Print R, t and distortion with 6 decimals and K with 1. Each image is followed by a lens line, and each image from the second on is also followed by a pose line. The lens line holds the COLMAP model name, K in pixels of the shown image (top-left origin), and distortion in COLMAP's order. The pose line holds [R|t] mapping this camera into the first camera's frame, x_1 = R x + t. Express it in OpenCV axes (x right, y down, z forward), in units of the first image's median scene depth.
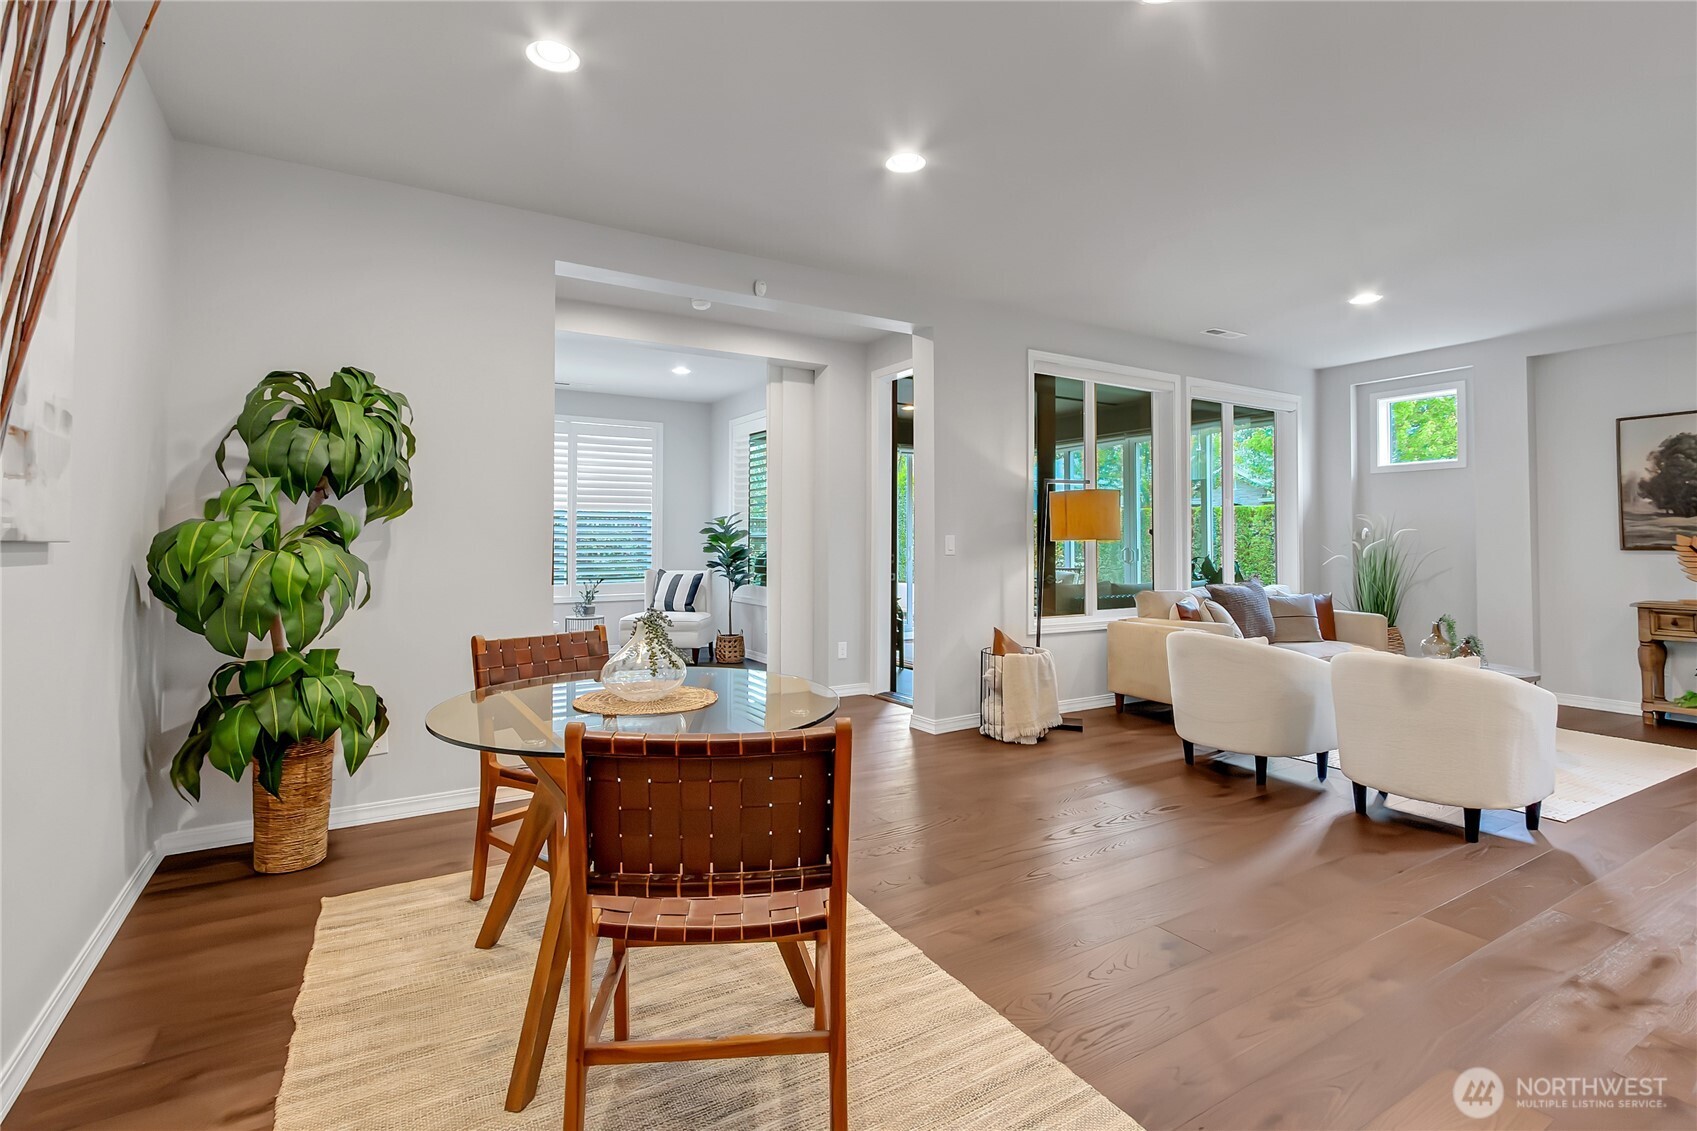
lens RADIAL K [[815.8, 0, 824.9], [0, 815.8, 524.5], [0, 0, 1]] dist [0.006602, -0.000827]
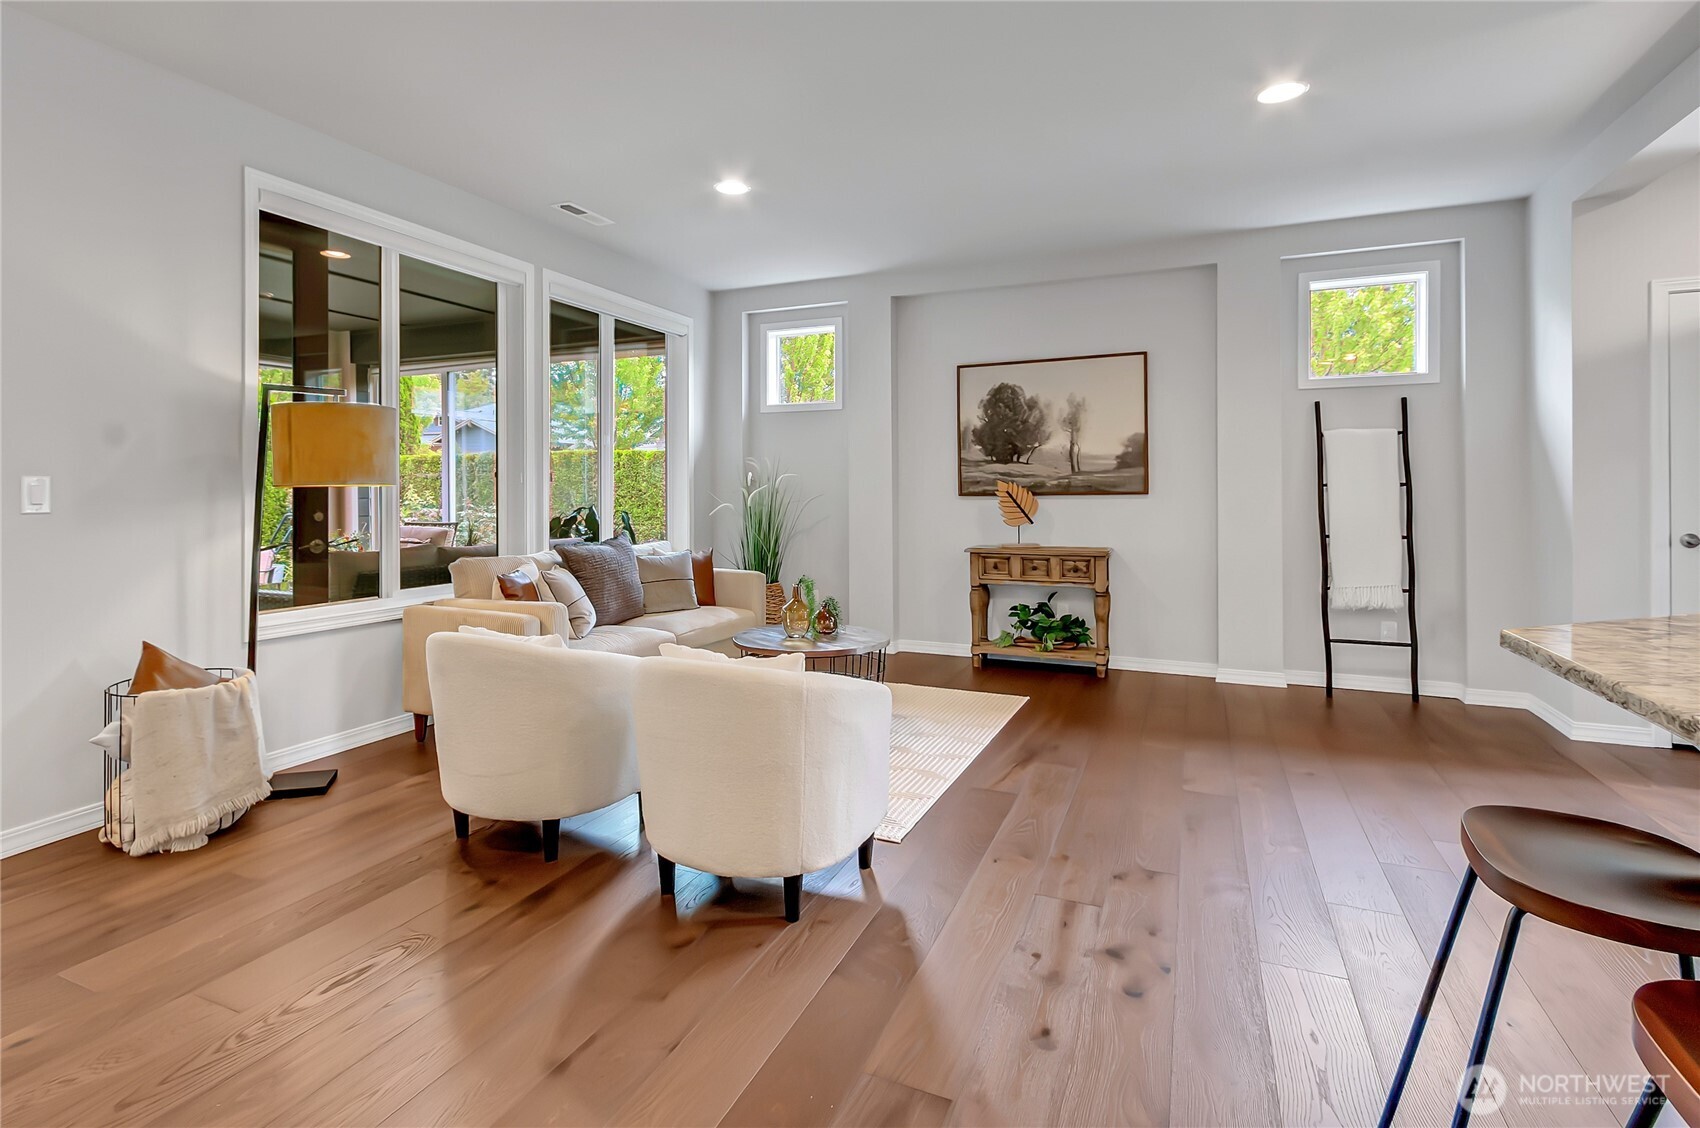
lens RADIAL K [[863.7, 0, 818.4], [0, 863.7, 485.9], [0, 0, 1]] dist [0.025055, 0.000537]
pose [[0.822266, 0.000899, 0.569103, 0.227148], [-0.010561, 0.999851, 0.013679, 0.005971], [-0.569005, -0.017258, 0.822153, 0.228319]]
